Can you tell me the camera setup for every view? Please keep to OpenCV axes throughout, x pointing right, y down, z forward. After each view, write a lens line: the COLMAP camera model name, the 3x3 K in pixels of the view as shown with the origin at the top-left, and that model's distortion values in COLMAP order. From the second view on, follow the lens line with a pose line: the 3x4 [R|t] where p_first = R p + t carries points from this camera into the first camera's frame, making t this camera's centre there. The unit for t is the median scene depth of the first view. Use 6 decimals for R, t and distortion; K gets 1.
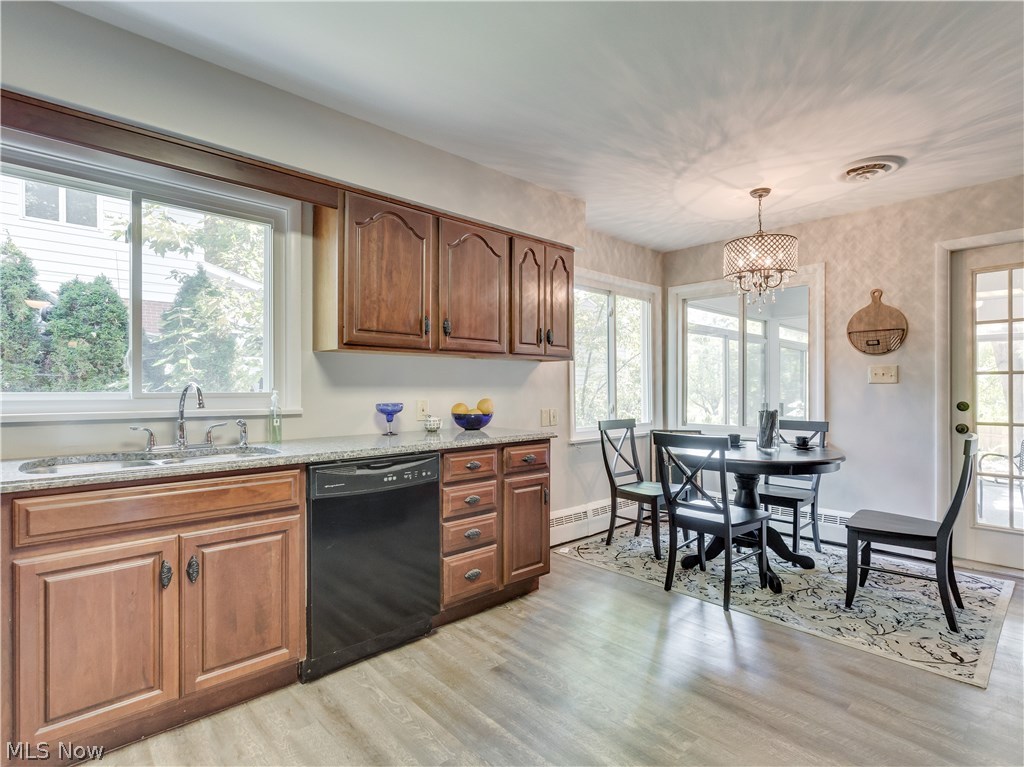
lens RADIAL K [[516.9, 0, 511.8], [0, 516.9, 389.1], [0, 0, 1]] dist [0.000011, 0.002435]
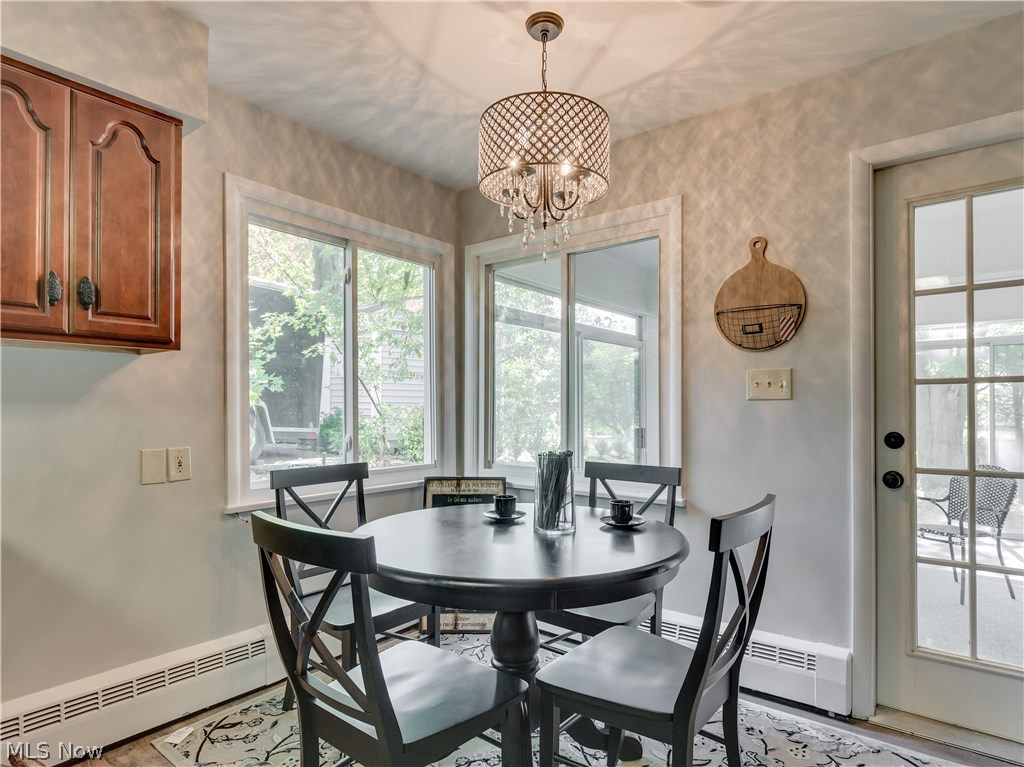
lens RADIAL K [[584.8, 0, 501.8], [0, 584.8, 402.1], [0, 0, 1]] dist [0.003065, -0.004062]
pose [[0.987967, 0.003352, 0.154630, 0.320686], [-0.001755, 0.999944, -0.010464, -0.001176], [-0.154656, 0.010066, 0.987917, 0.399842]]
